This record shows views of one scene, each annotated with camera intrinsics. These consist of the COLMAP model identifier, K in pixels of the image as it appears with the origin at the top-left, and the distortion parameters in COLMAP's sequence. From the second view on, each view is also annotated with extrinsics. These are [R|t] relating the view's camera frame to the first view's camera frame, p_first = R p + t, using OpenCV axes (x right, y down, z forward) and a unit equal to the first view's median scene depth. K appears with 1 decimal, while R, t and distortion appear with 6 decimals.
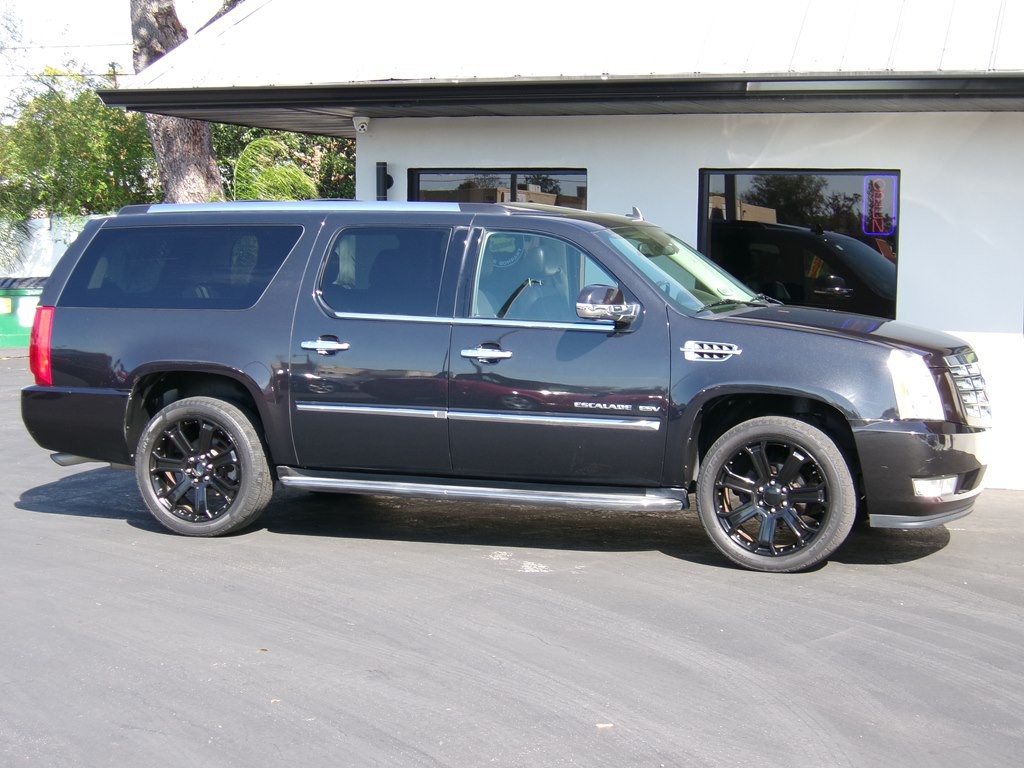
lens RADIAL K [[1259.6, 0, 518.8], [0, 1259.6, 381.3], [0, 0, 1]] dist [-0.015521, 0.022993]
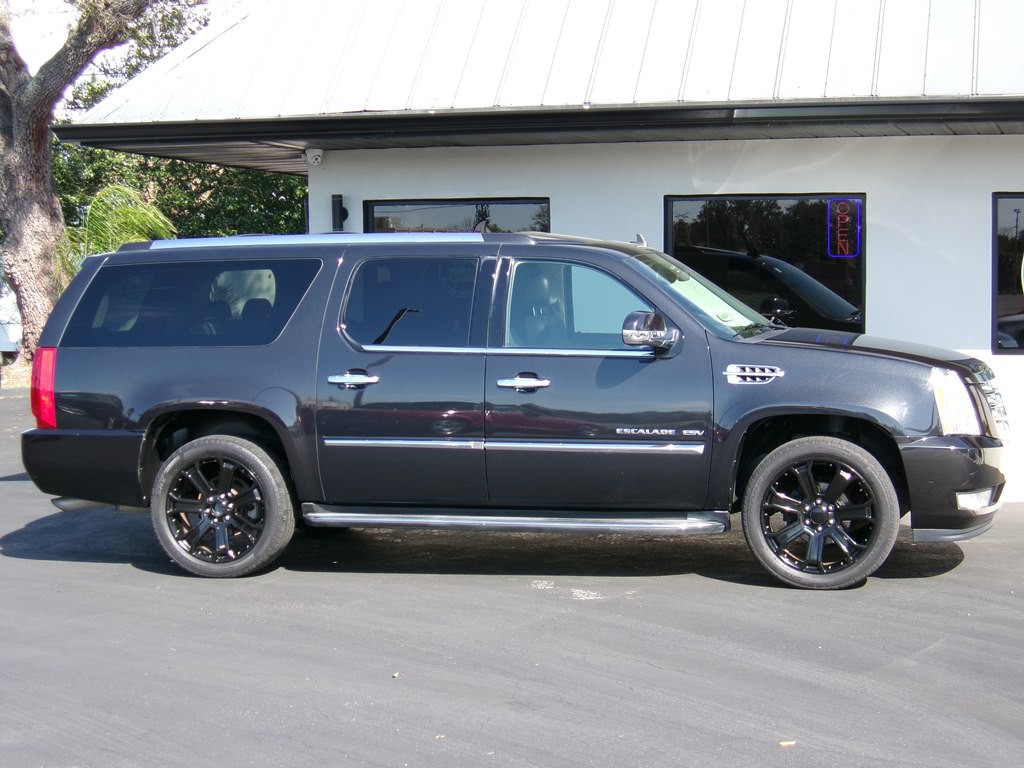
lens RADIAL K [[1263.8, 0, 450.2], [0, 1263.8, 404.2], [0, 0, 1]] dist [-0.022276, -0.023210]
pose [[0.996867, -0.029037, 0.073571, -0.160553], [0.029545, 0.999546, -0.005830, -0.000994], [-0.073368, 0.007986, 0.997273, 0.004507]]
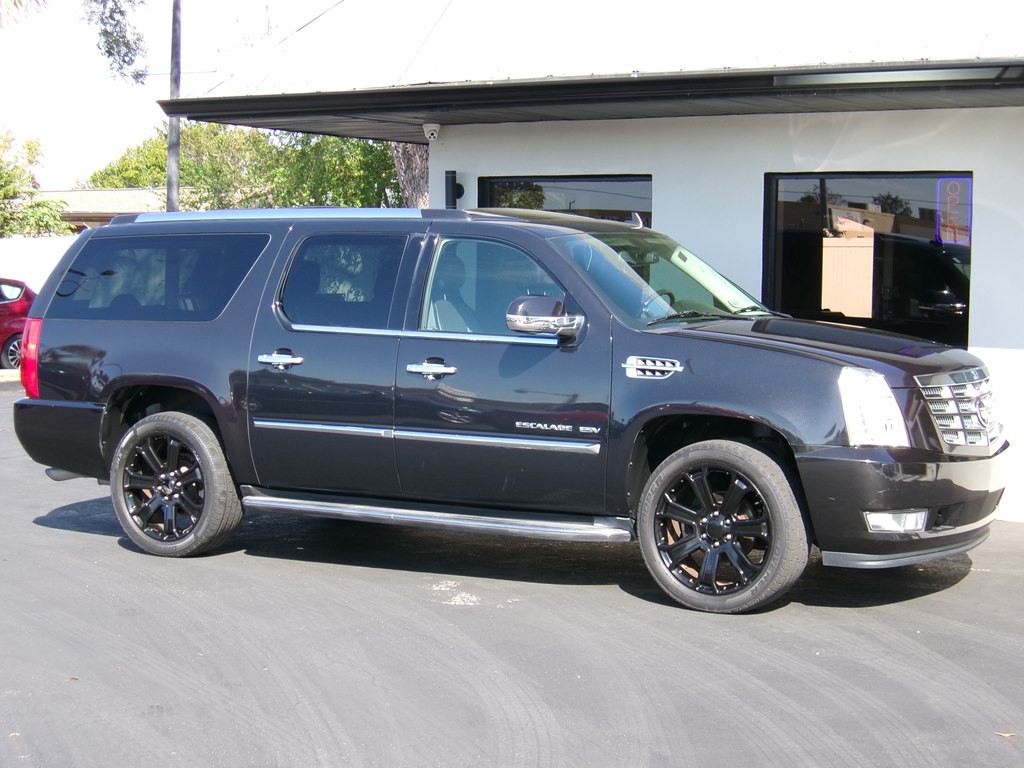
lens RADIAL K [[1291.7, 0, 626.9], [0, 1291.7, 389.9], [0, 0, 1]] dist [-0.018017, -0.021760]
pose [[0.992419, 0.009156, -0.122558, 0.239720], [-0.010286, 0.999910, -0.008585, 0.000378], [0.122468, 0.009781, 0.992424, 0.067611]]
